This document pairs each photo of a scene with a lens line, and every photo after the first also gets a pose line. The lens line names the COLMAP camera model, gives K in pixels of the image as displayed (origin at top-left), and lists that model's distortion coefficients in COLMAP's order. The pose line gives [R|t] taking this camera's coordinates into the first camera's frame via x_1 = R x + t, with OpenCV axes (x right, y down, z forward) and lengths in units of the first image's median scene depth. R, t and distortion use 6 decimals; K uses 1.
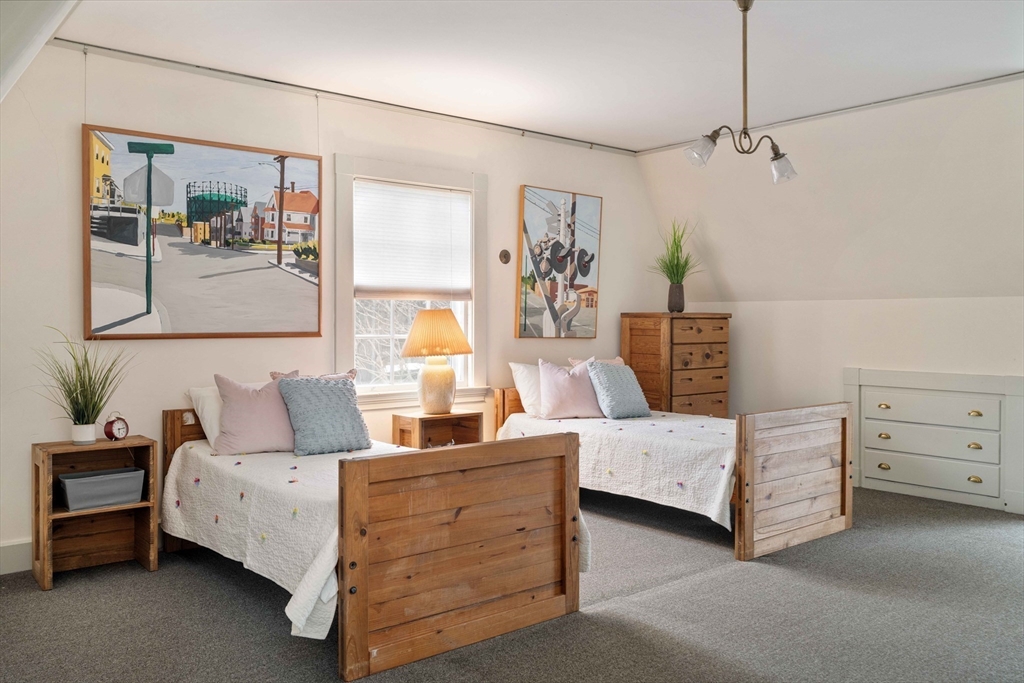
lens RADIAL K [[820.5, 0, 512.0], [0, 820.5, 341.5], [0, 0, 1]] dist [0.001559, 0.000378]
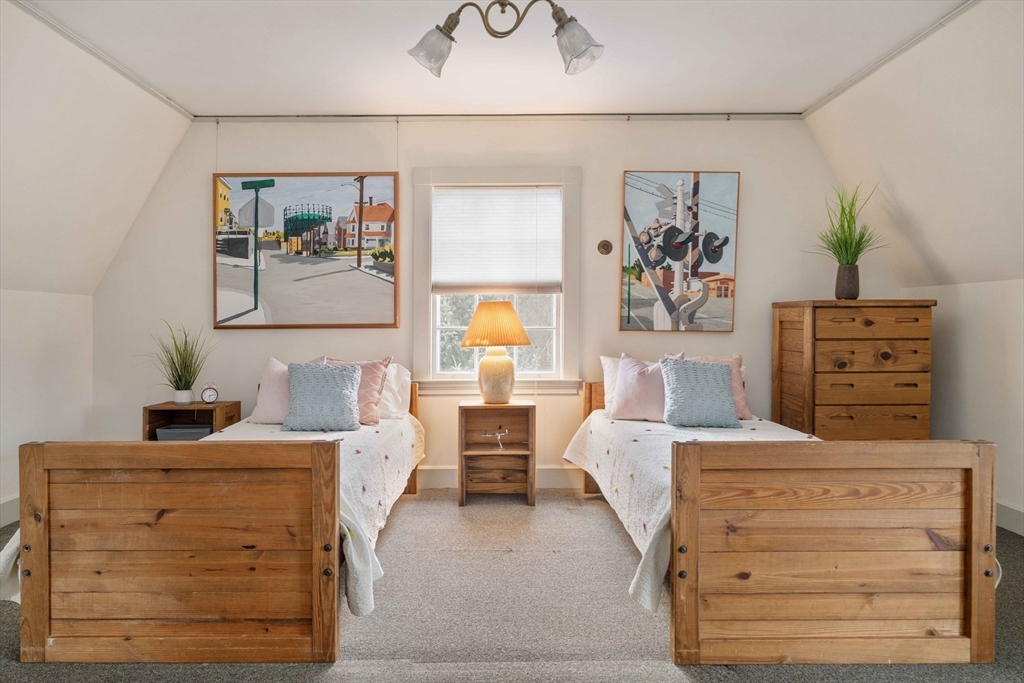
lens RADIAL K [[584.5, 0, 510.0], [0, 584.5, 327.8], [0, 0, 1]] dist [-0.002086, -0.000983]
pose [[0.771454, 0.000734, -0.636285, 0.428572], [-0.010562, 0.999876, -0.011652, 0.001869], [0.636198, 0.015710, 0.771366, 0.487127]]
